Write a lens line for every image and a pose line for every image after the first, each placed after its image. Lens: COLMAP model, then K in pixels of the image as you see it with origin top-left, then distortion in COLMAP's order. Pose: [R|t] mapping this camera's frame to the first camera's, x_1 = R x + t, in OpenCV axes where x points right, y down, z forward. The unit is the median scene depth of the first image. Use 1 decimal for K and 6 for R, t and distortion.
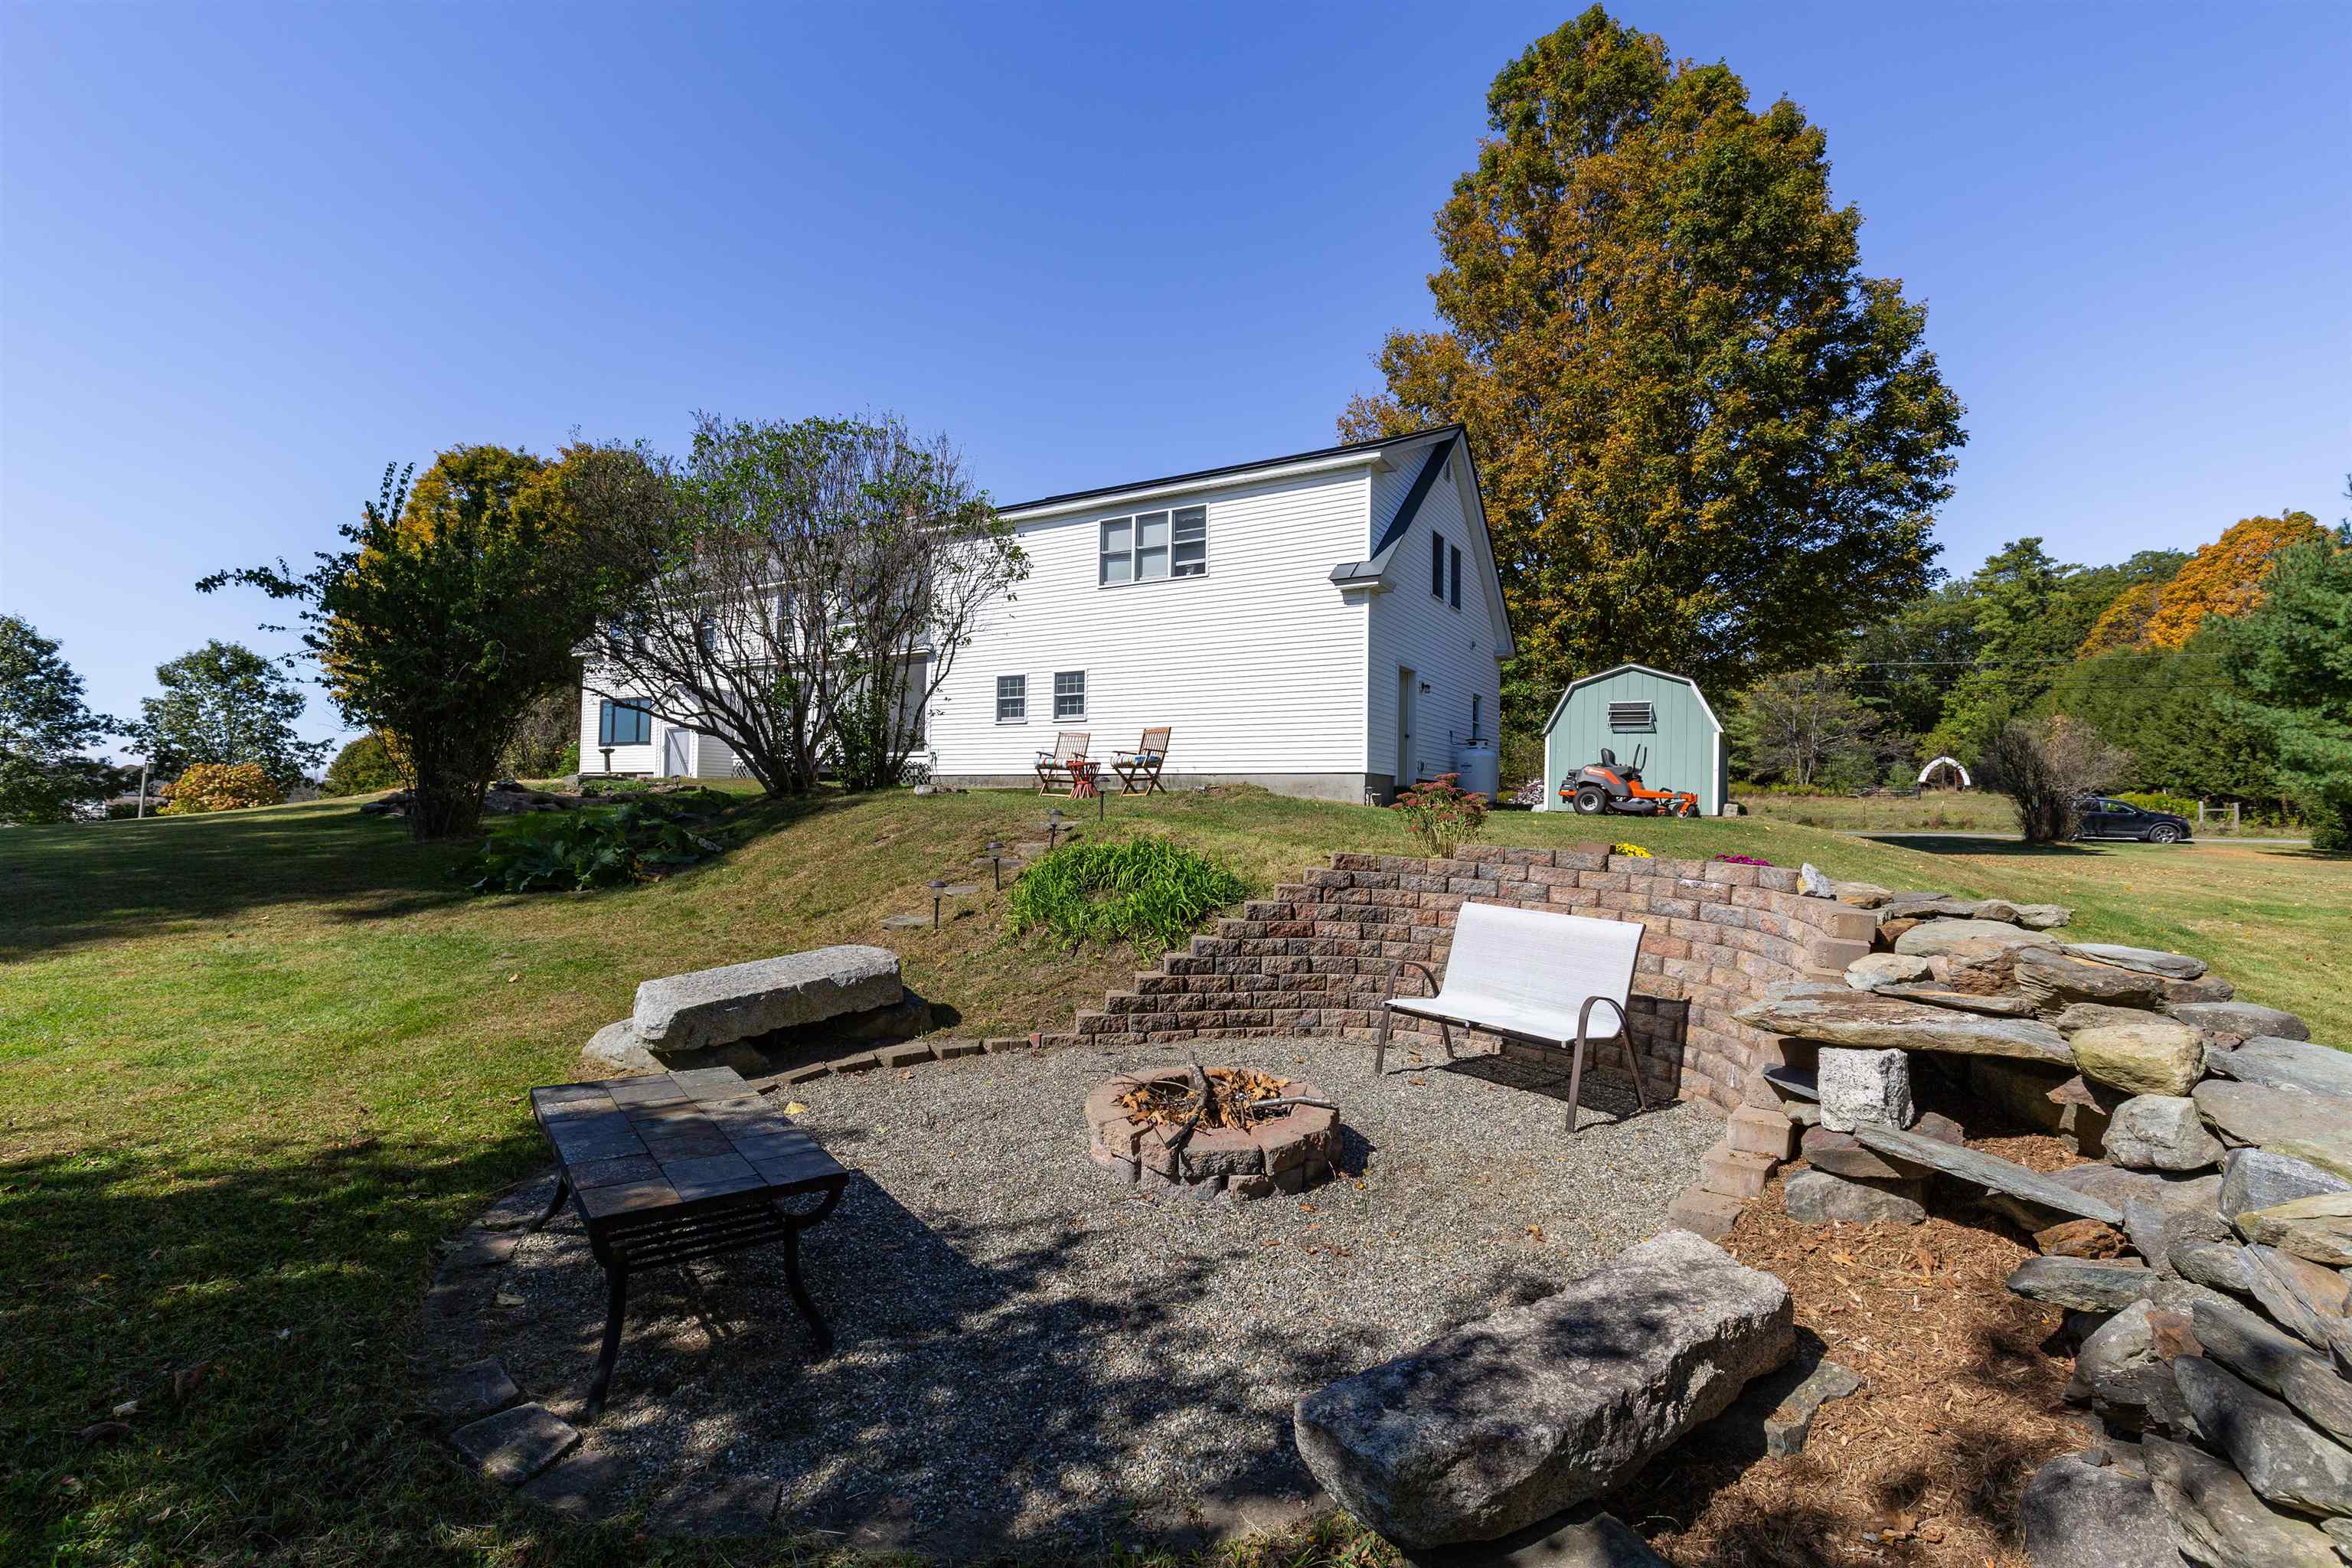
lens RADIAL K [[1057.0, 0, 1176.0], [0, 1057.0, 784.0], [0, 0, 1]] dist [0.000269, -0.001378]
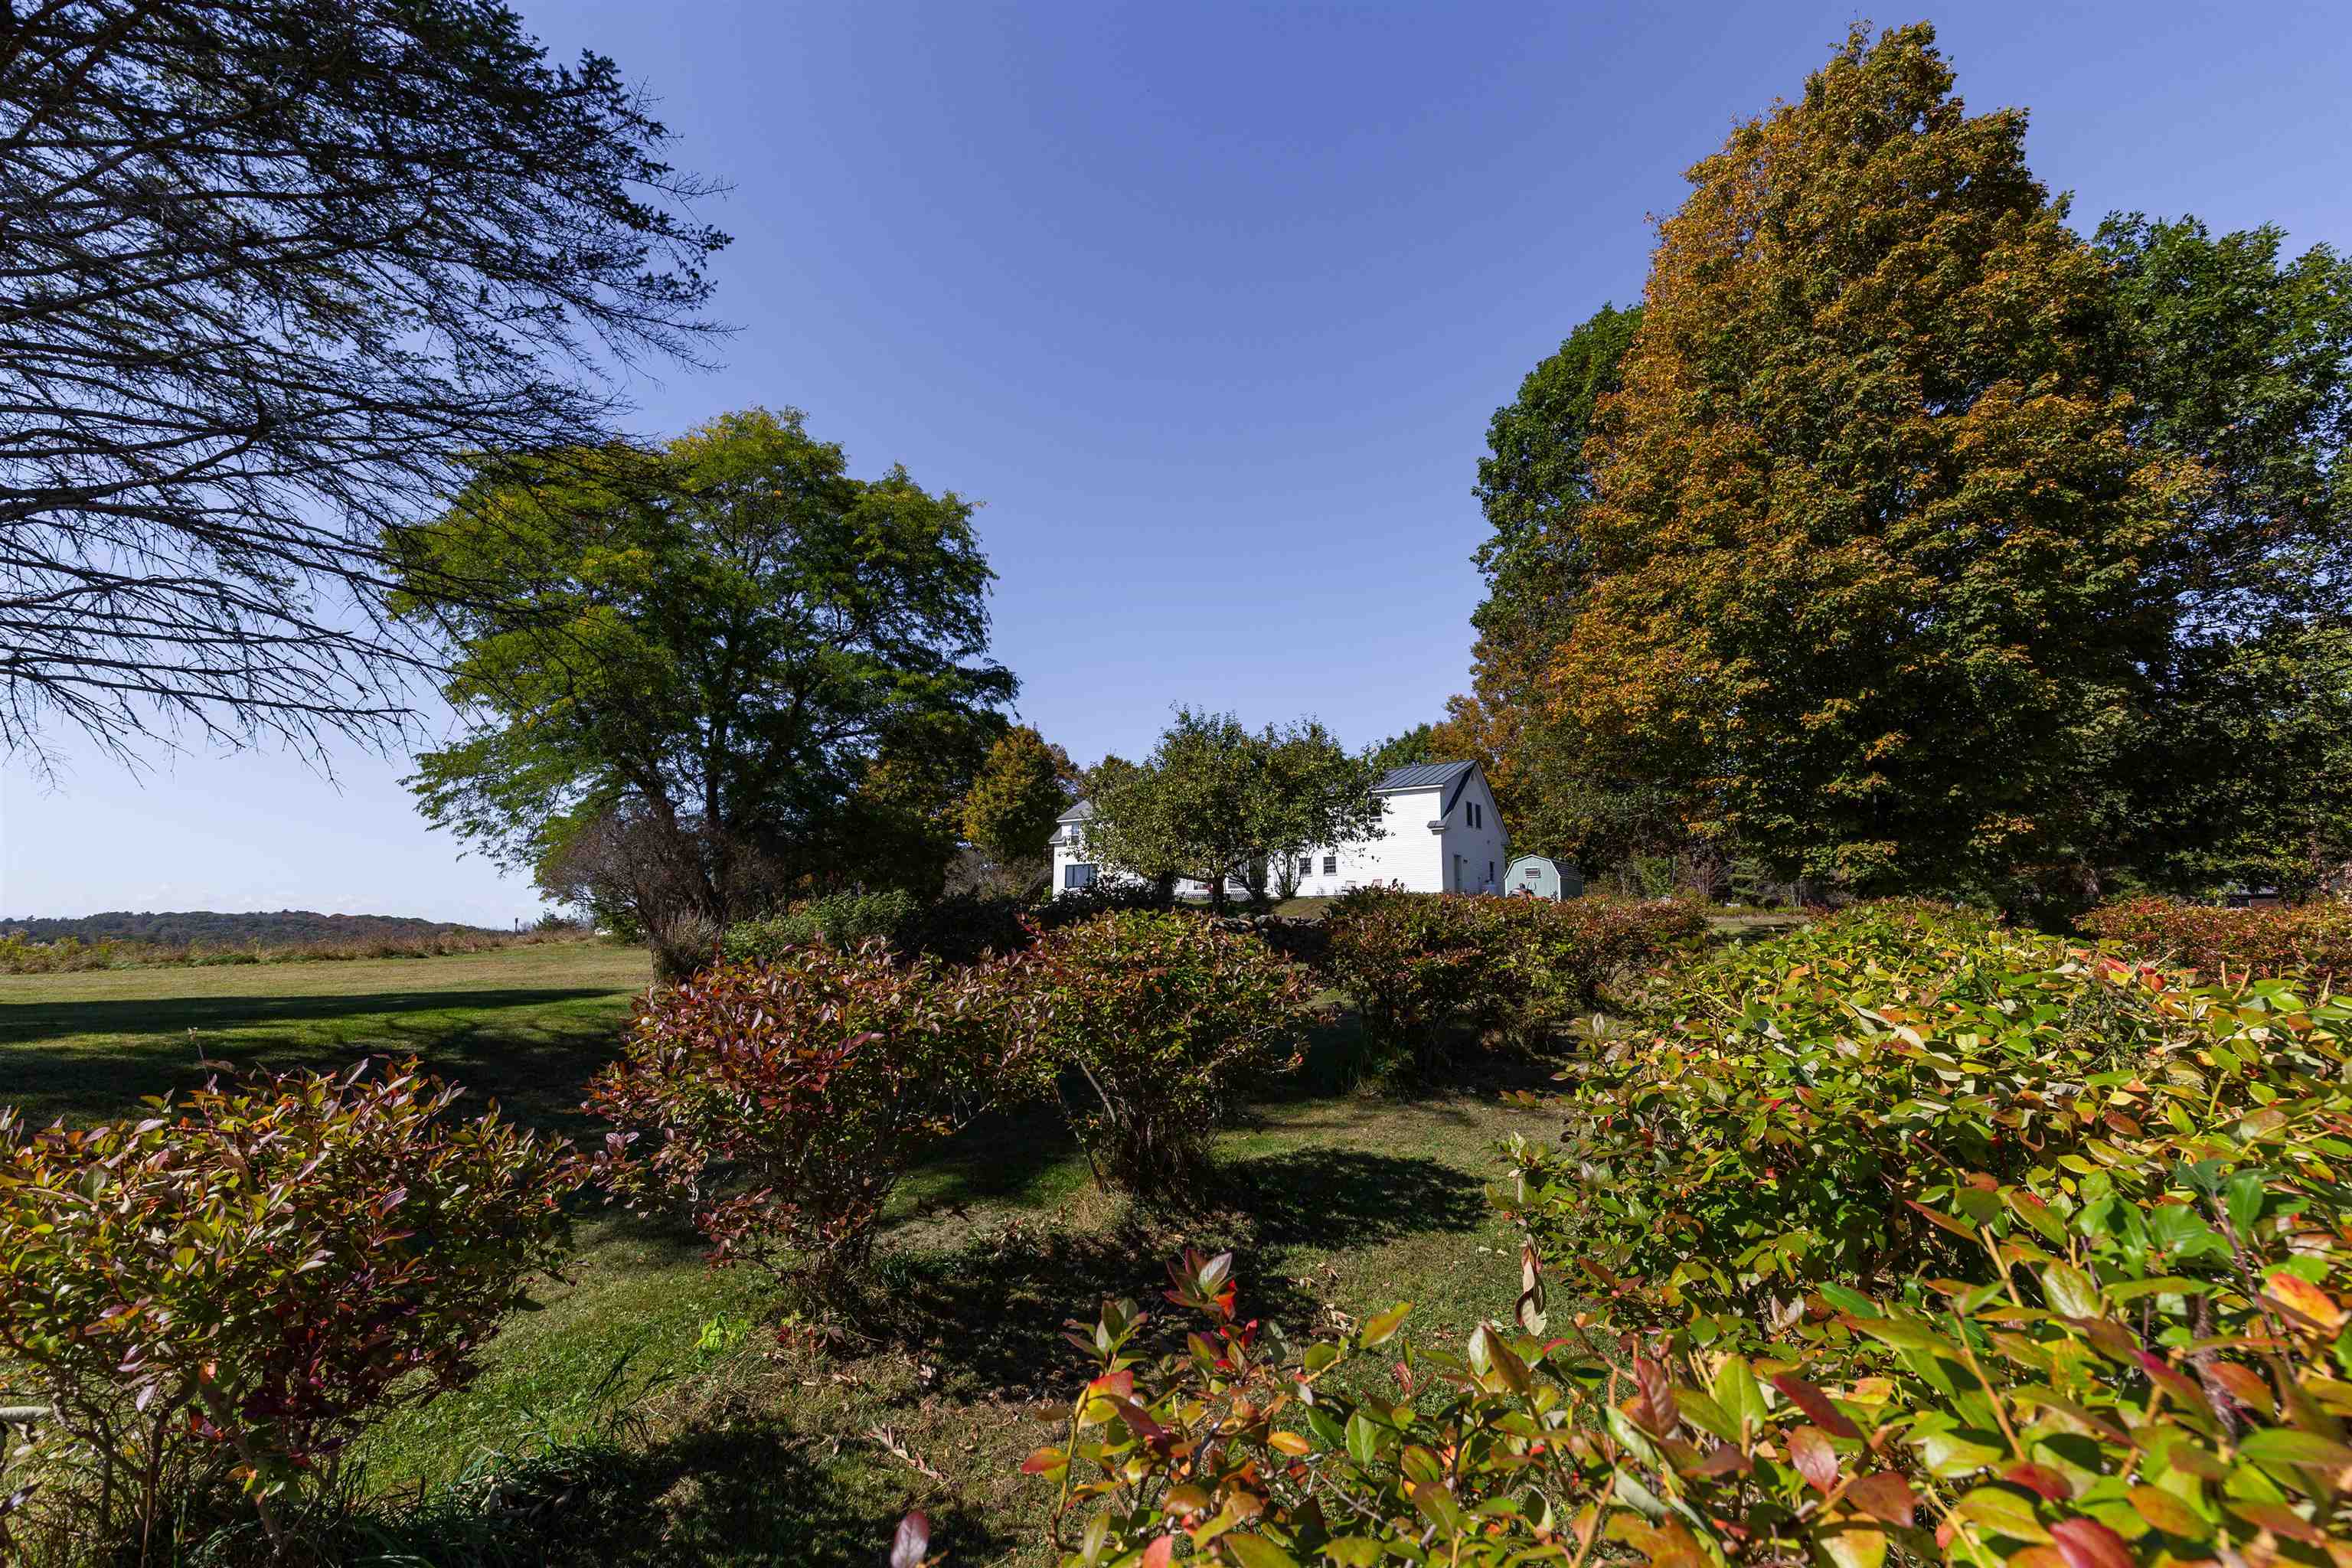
lens RADIAL K [[1064.0, 0, 1176.0], [0, 1064.0, 784.0], [0, 0, 1]] dist [0.013892, -0.000214]
pose [[0.995706, -0.019464, -0.090503, -0.255257], [0.008018, 0.992105, -0.125151, 0.049068], [0.092224, 0.123888, 0.988001, -1.832842]]
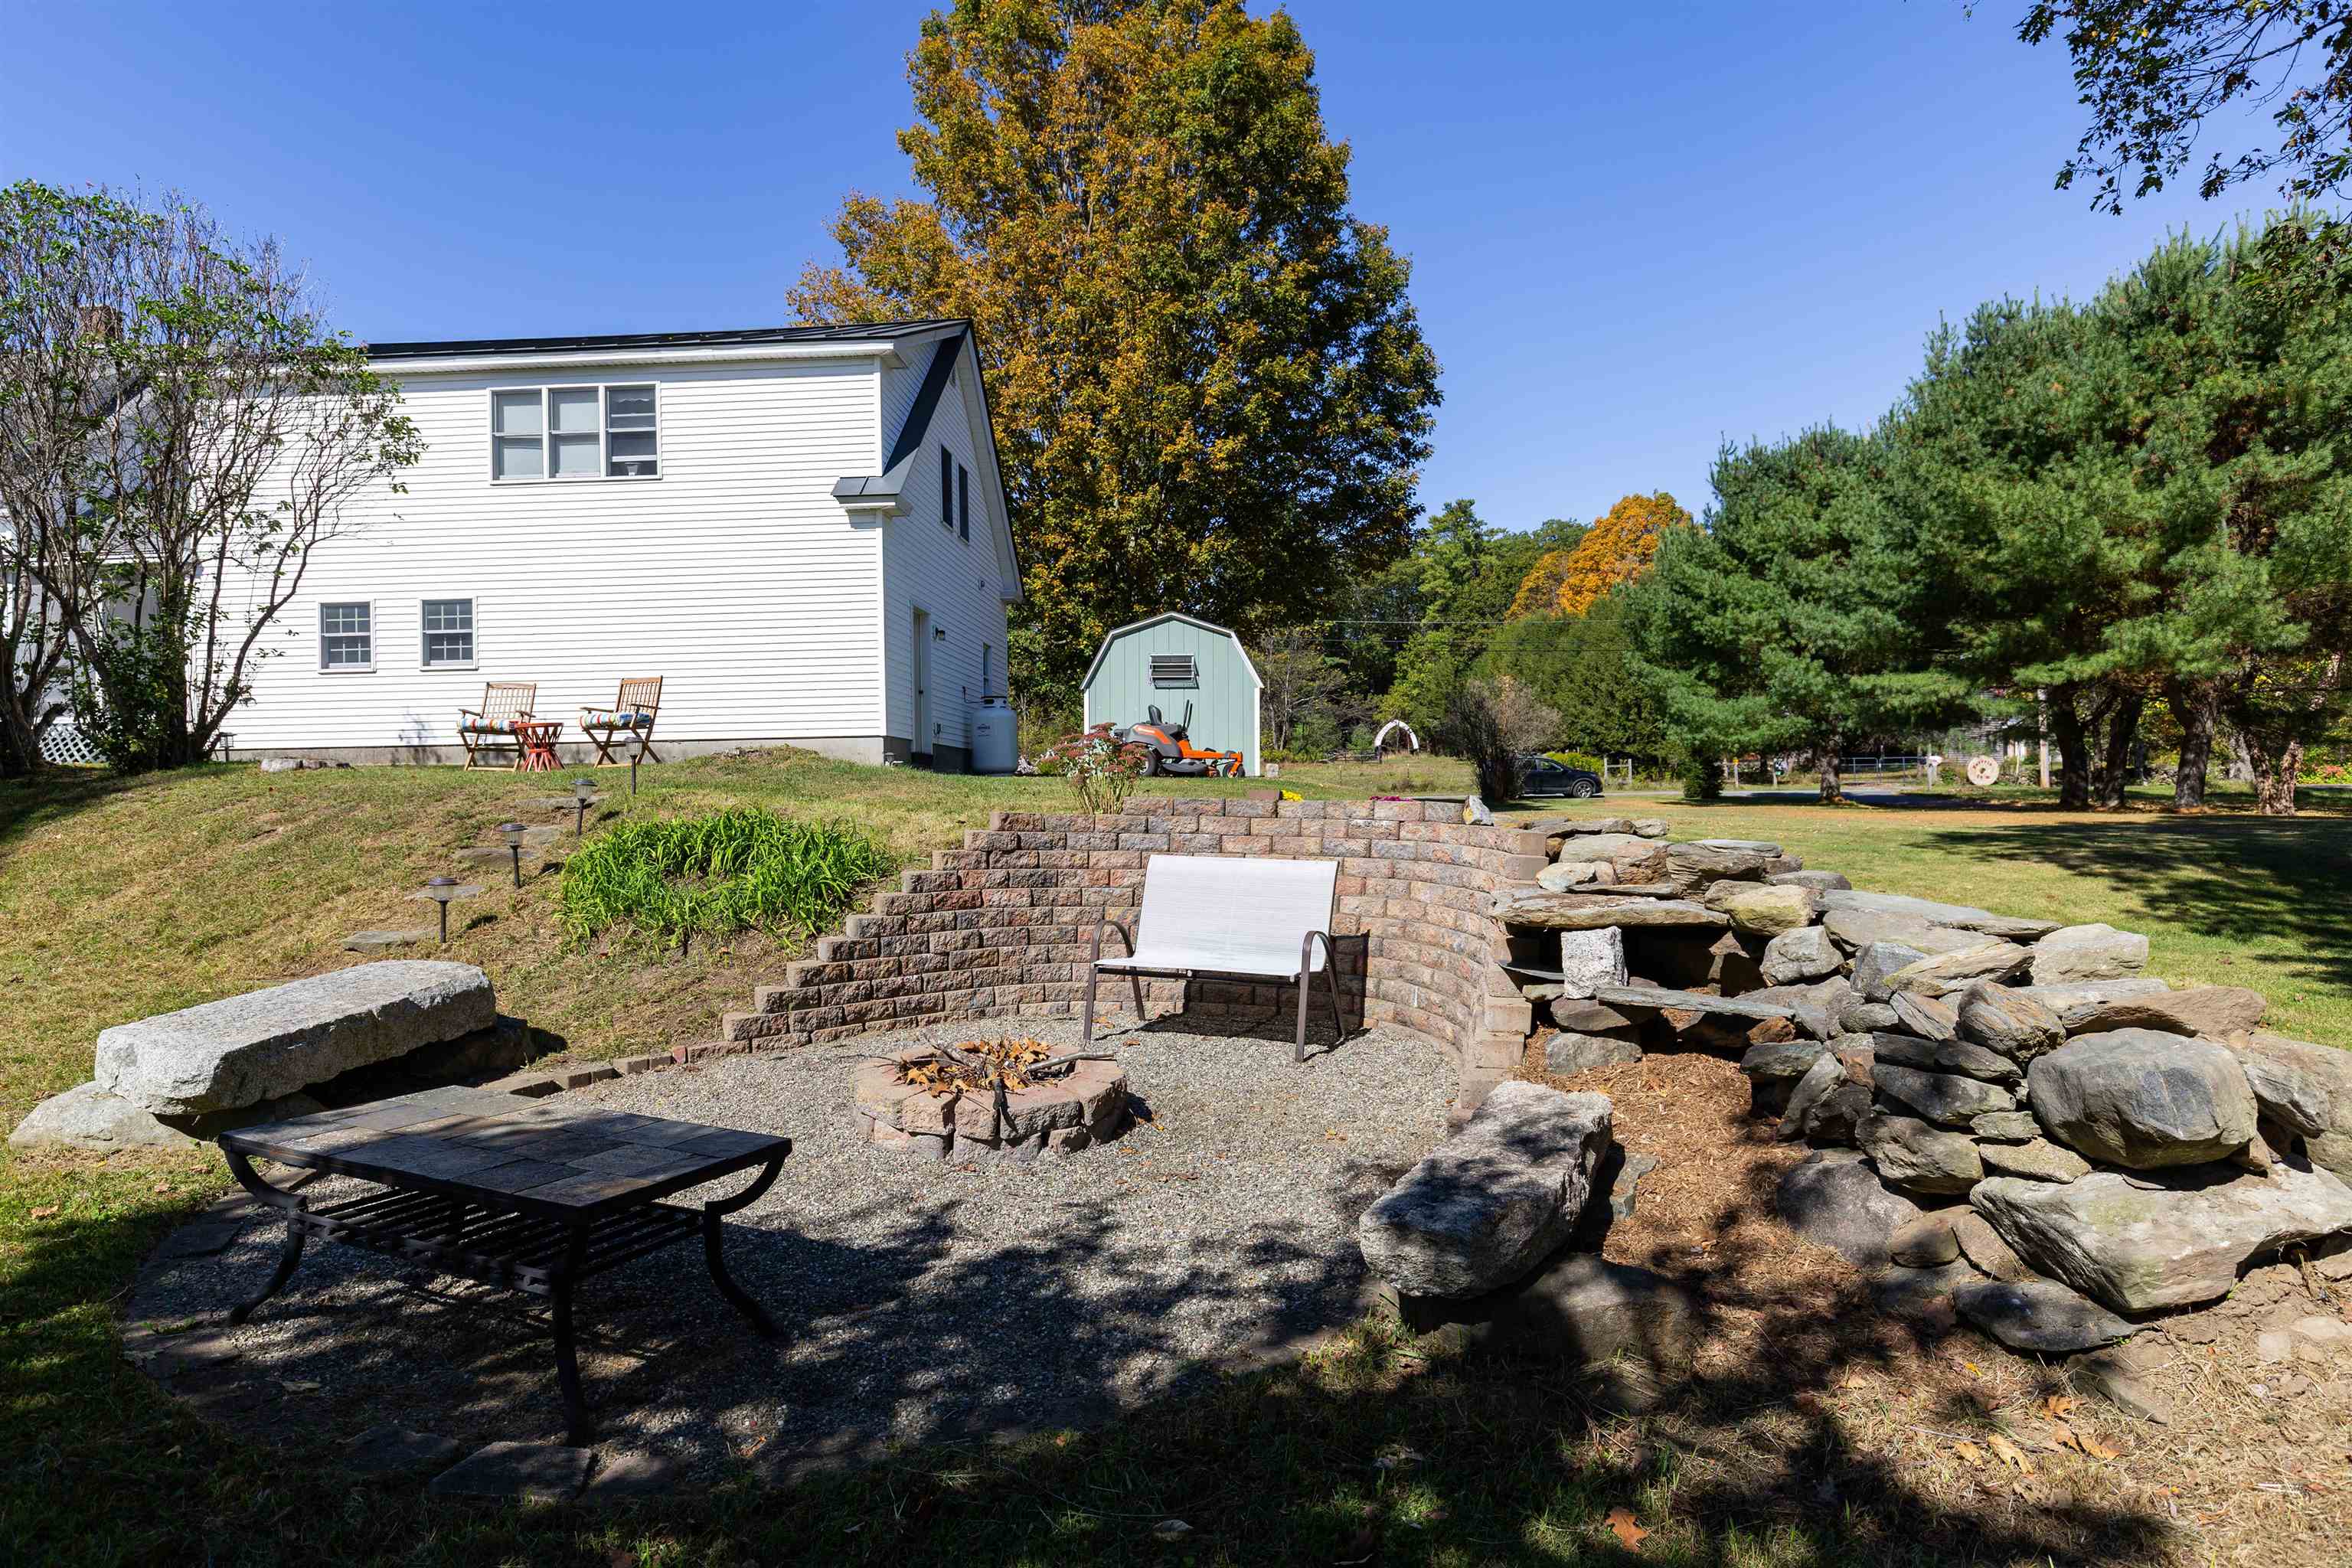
lens RADIAL K [[1349.4, 0, 1176.0], [0, 1349.4, 784.0], [0, 0, 1]] dist [0.011492, -0.001175]
pose [[0.886853, -0.027792, 0.461216, -0.094564], [0.020002, 0.999563, 0.021772, 0.007641], [-0.461619, -0.010084, 0.887021, -0.030694]]
